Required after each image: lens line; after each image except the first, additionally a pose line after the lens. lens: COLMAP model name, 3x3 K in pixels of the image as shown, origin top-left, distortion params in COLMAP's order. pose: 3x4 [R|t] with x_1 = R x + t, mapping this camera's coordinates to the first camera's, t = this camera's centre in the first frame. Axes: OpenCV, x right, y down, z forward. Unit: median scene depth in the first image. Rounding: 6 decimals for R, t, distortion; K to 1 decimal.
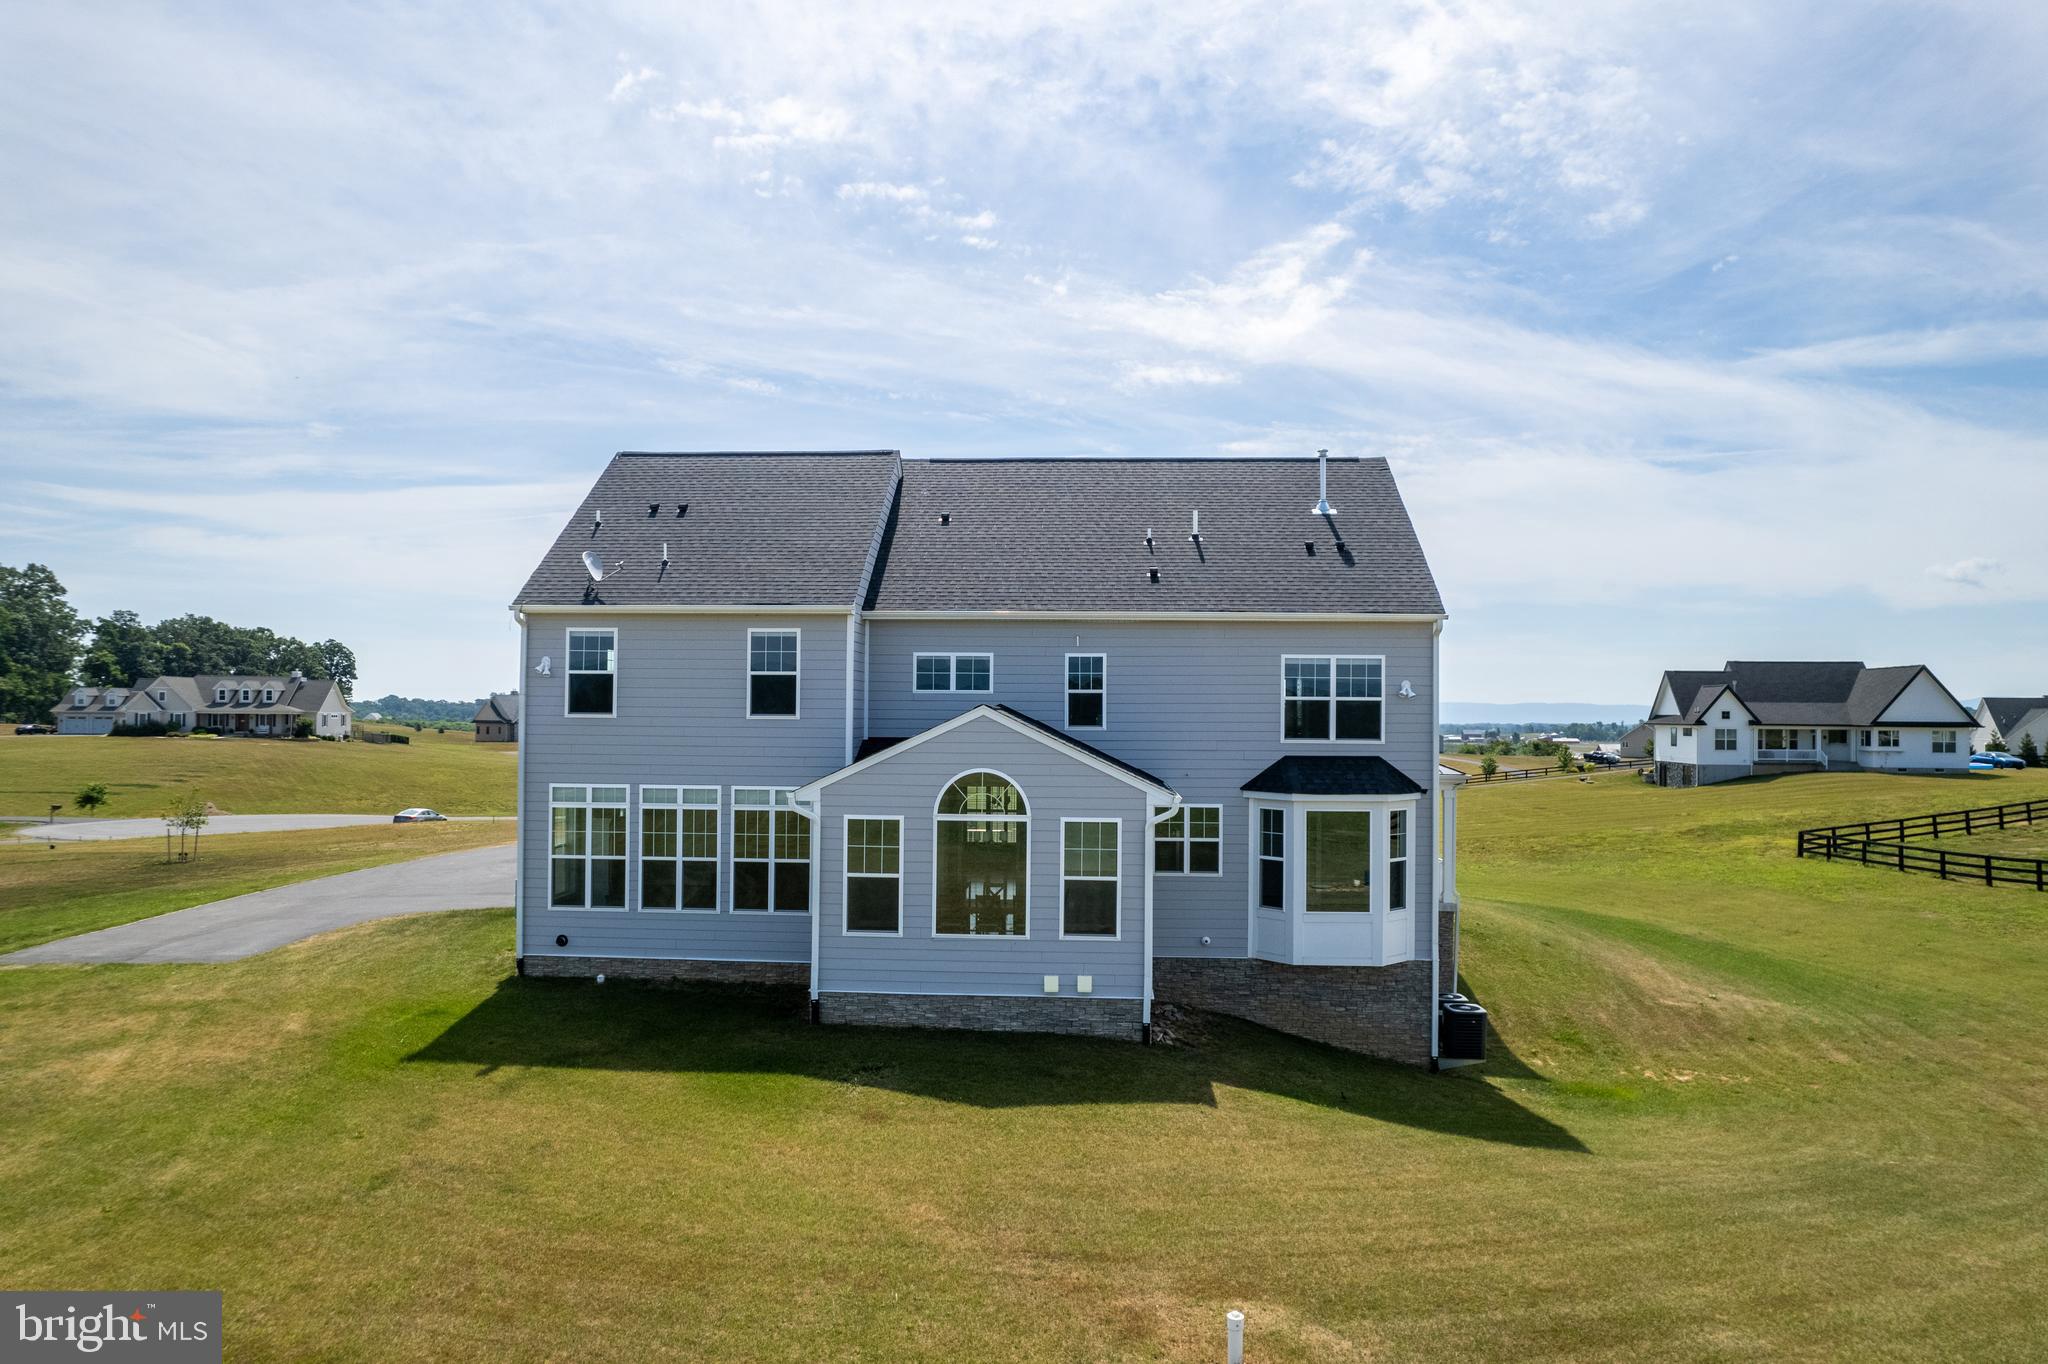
lens RADIAL K [[1353.1, 0, 1028.2], [0, 1353.1, 676.8], [0, 0, 1]] dist [-0.092817, 0.095109]
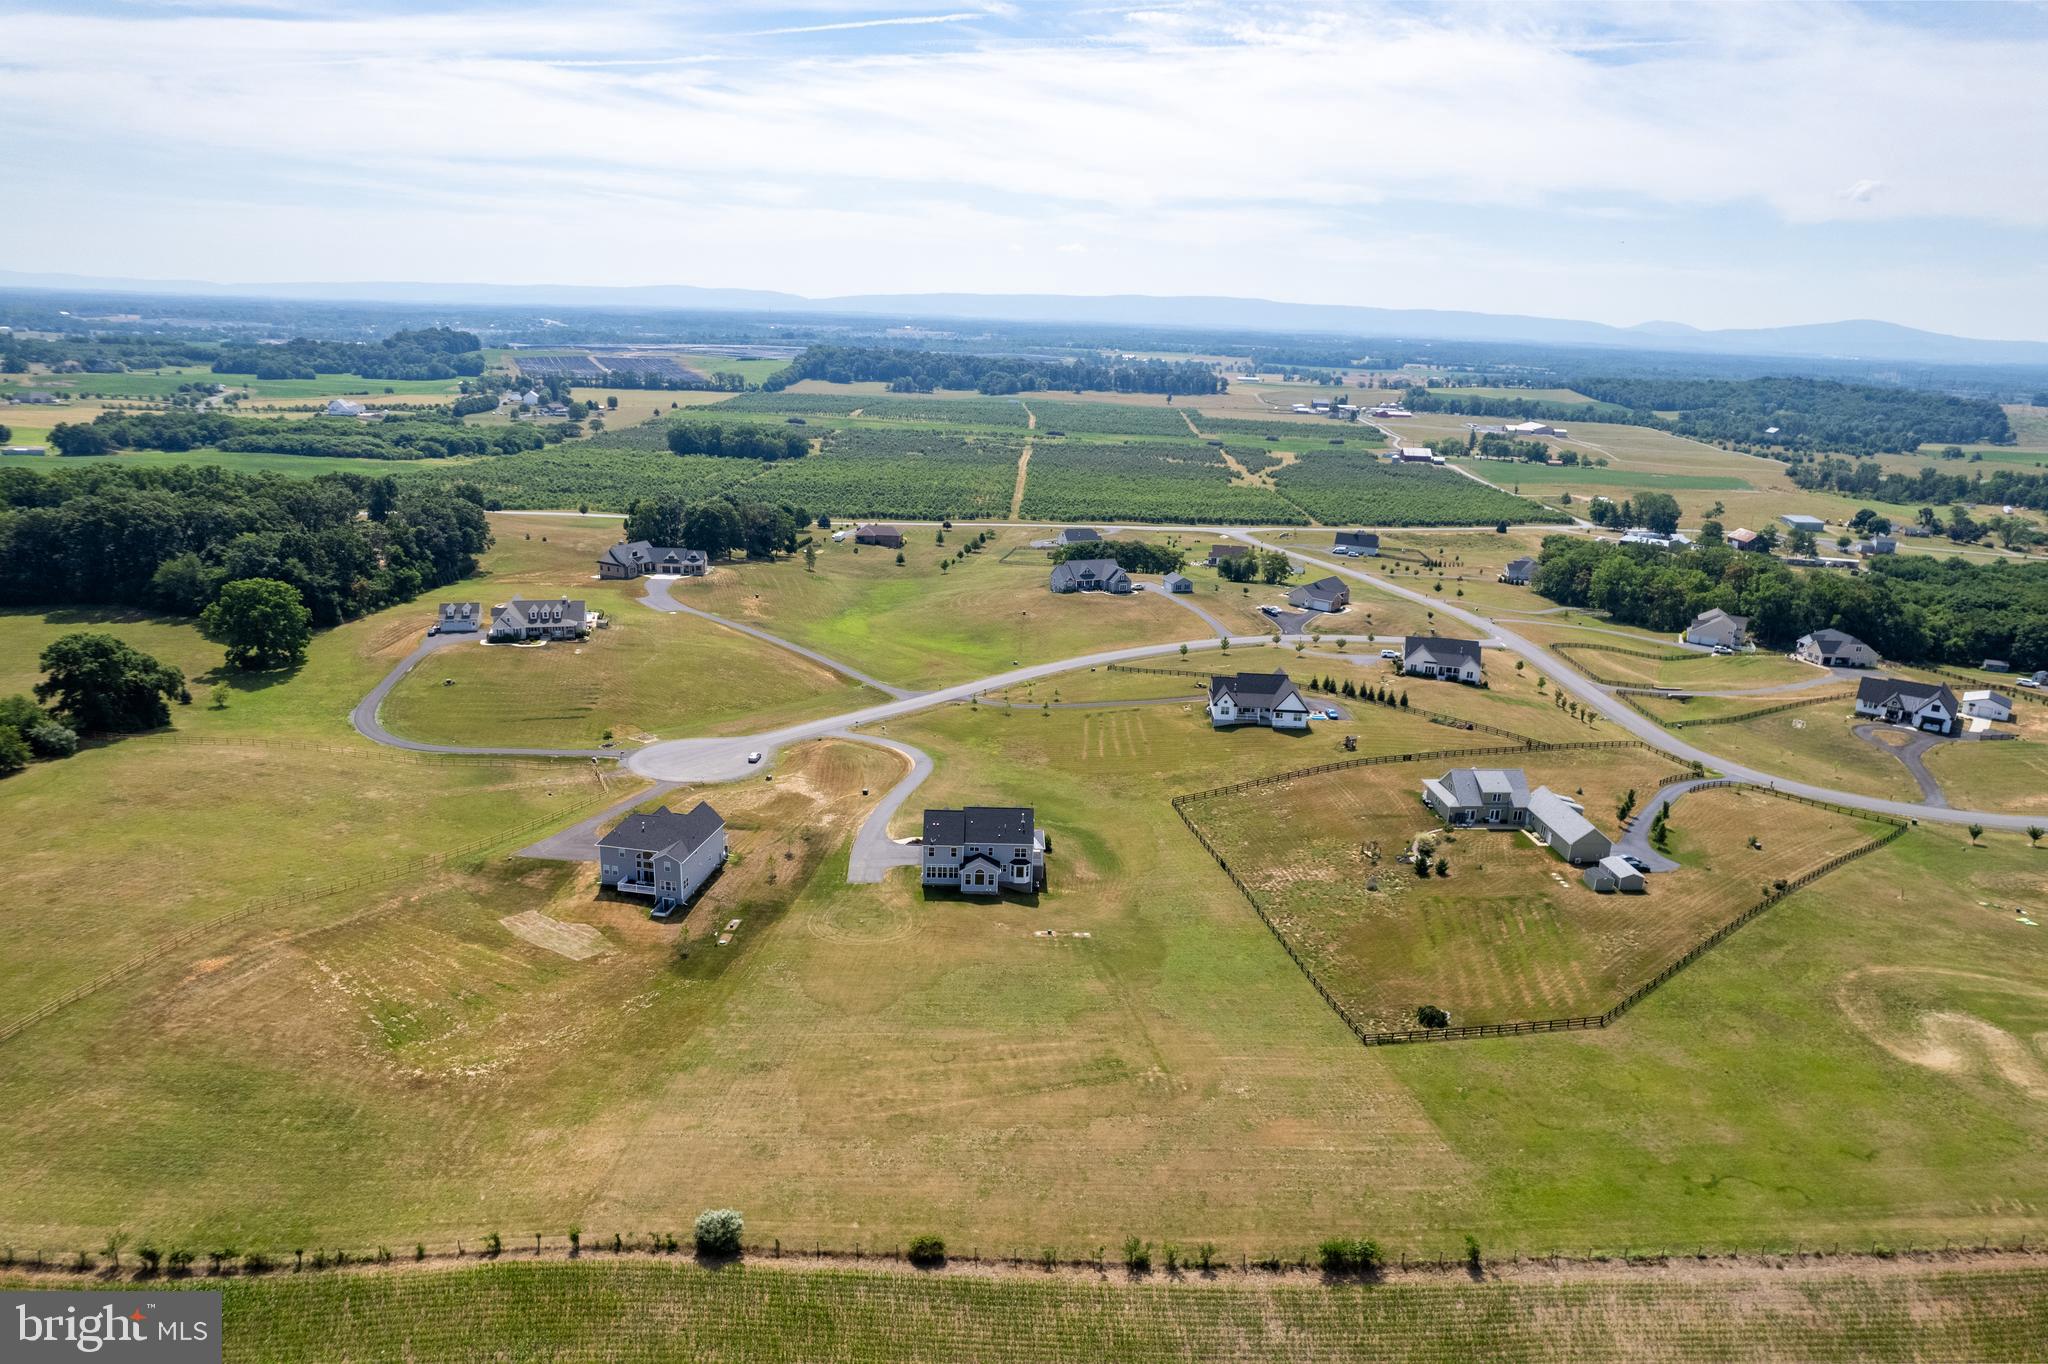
lens RADIAL K [[1353.1, 0, 1028.2], [0, 1353.1, 676.8], [0, 0, 1]] dist [-0.092817, 0.095109]
pose [[0.996850, -0.007629, 0.078947, -0.389223], [-0.015837, 0.956172, 0.292376, -3.582480], [-0.077717, -0.292705, 0.953039, -6.867228]]
